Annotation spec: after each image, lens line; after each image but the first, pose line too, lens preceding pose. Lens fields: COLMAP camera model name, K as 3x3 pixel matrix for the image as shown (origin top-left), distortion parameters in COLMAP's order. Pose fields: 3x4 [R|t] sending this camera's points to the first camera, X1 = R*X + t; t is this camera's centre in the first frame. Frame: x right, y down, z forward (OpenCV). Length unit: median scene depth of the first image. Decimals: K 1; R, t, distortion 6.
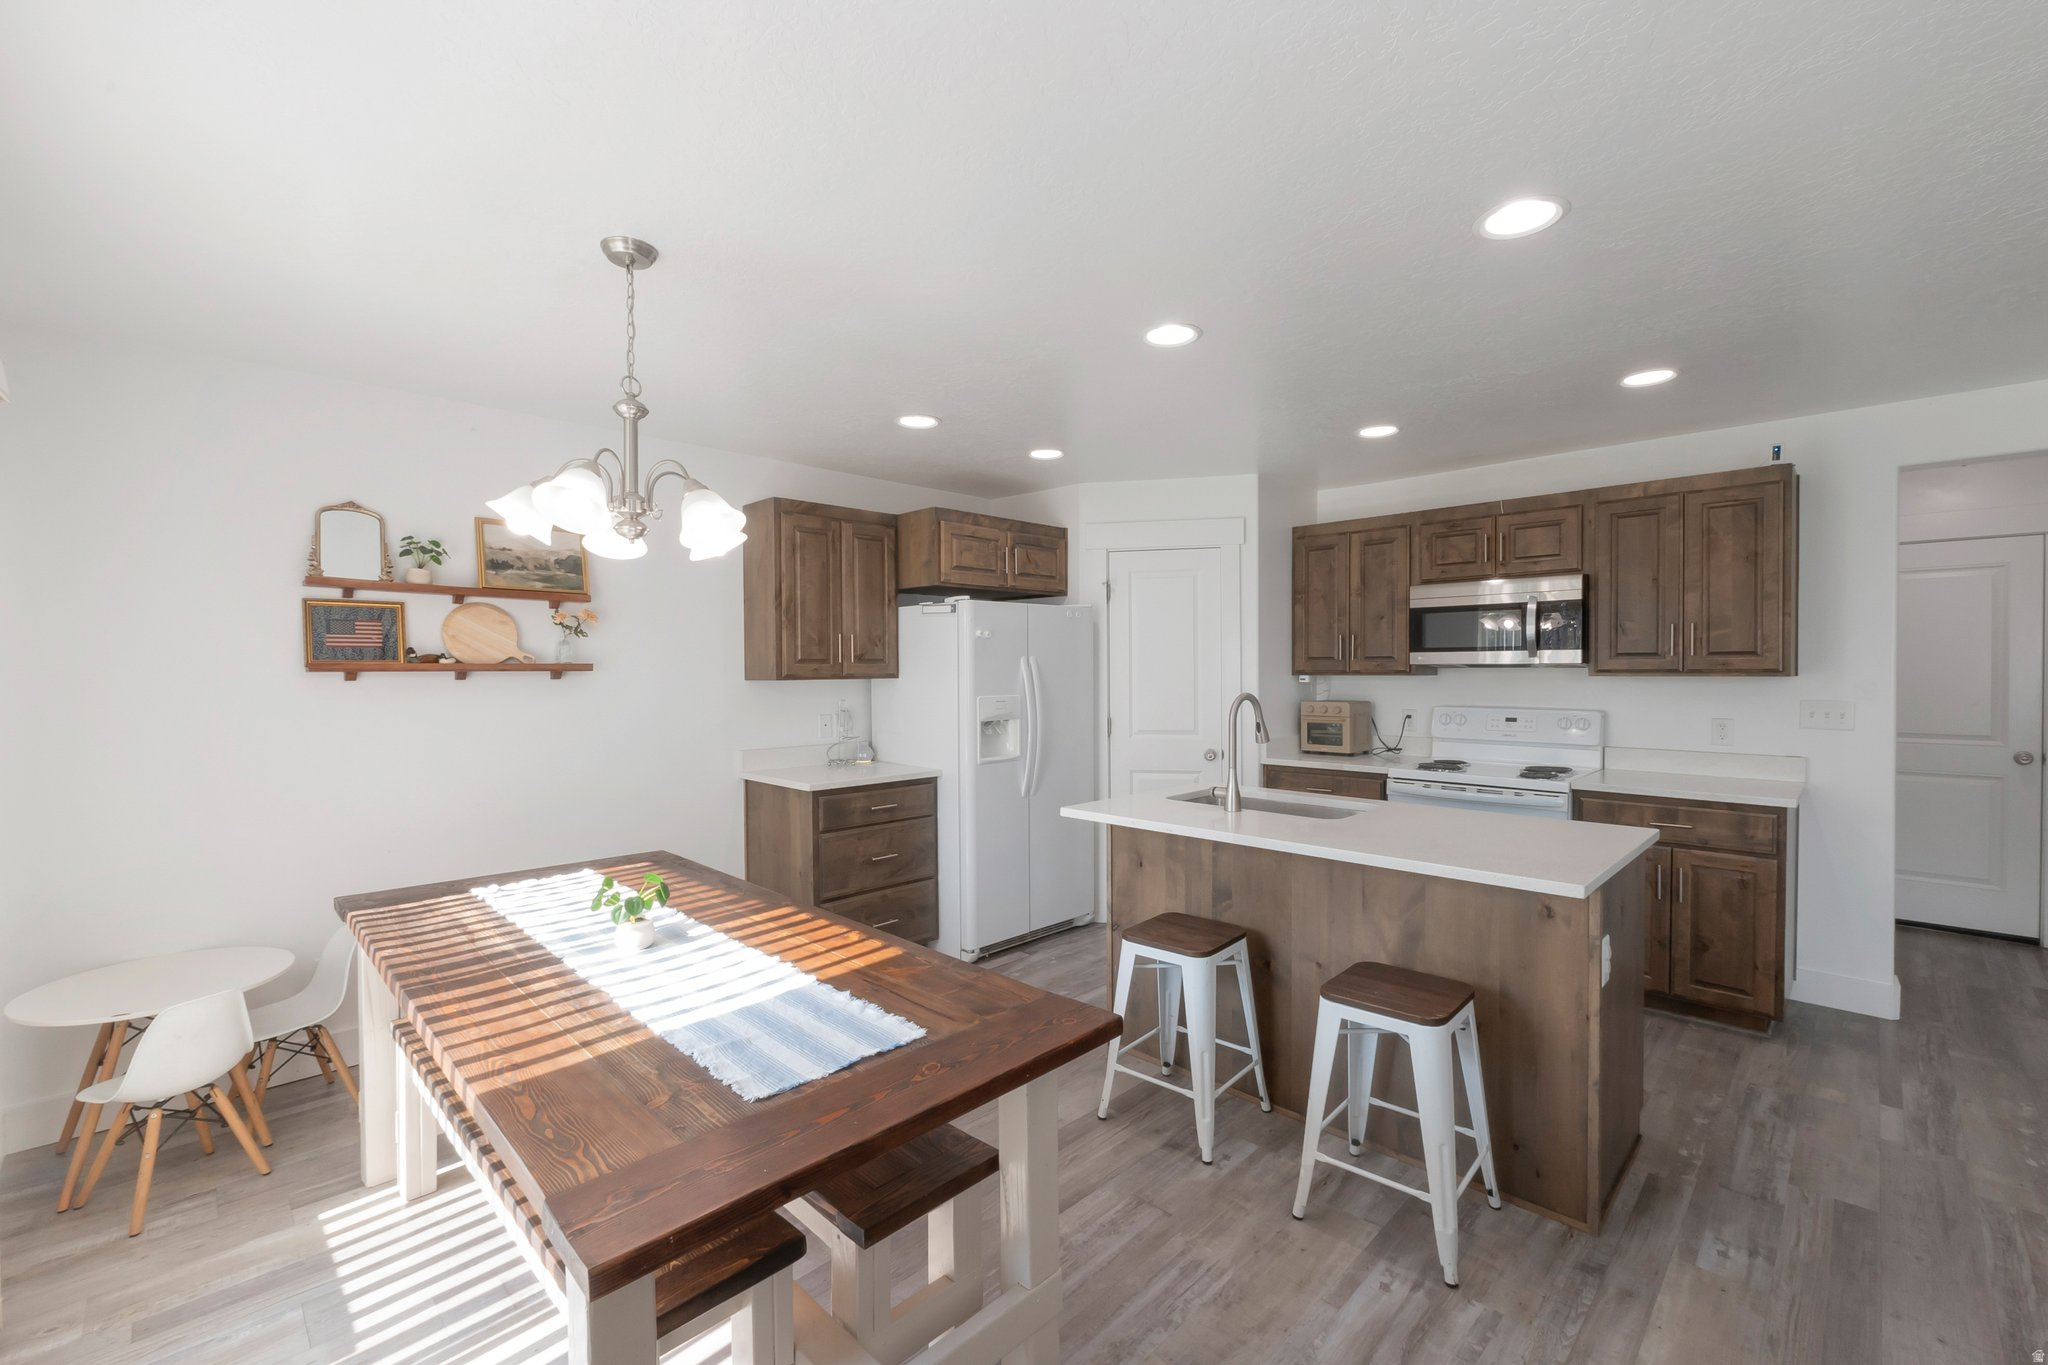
lens RADIAL K [[854.2, 0, 1024.1], [0, 854.2, 689.0], [0, 0, 1]] dist [-0.010994, 0.000871]
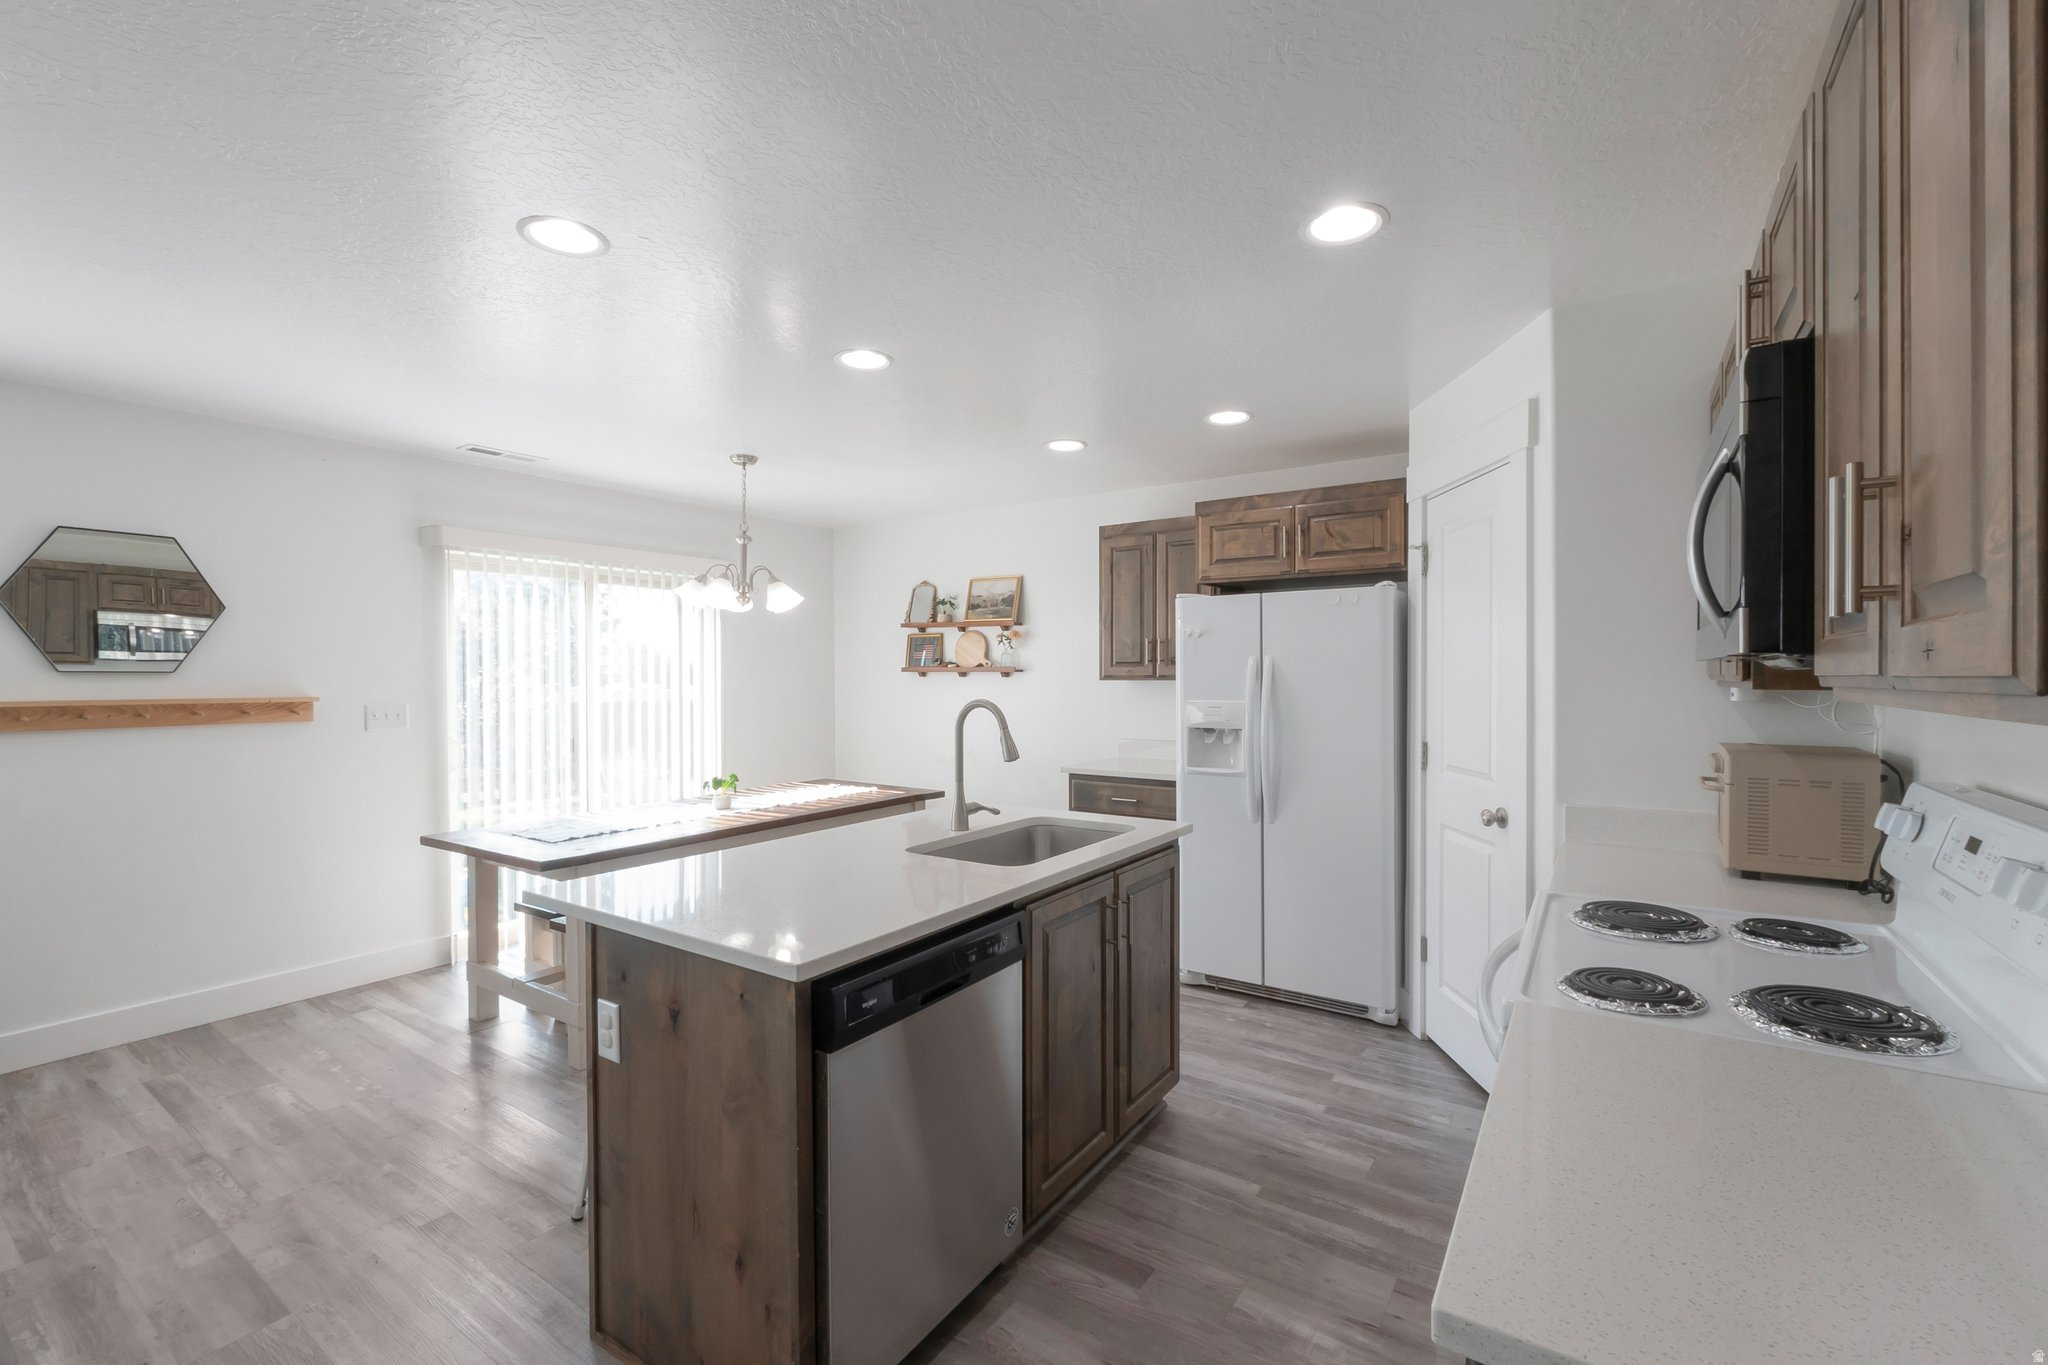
lens RADIAL K [[854.2, 0, 1027.3], [0, 854.2, 685.3], [0, 0, 1]] dist [-0.010994, 0.000871]
pose [[0.200024, 0.017759, -0.979630, 0.820958], [-0.021551, 0.999674, 0.013722, -0.016770], [0.979554, 0.018367, 0.200341, 0.636203]]
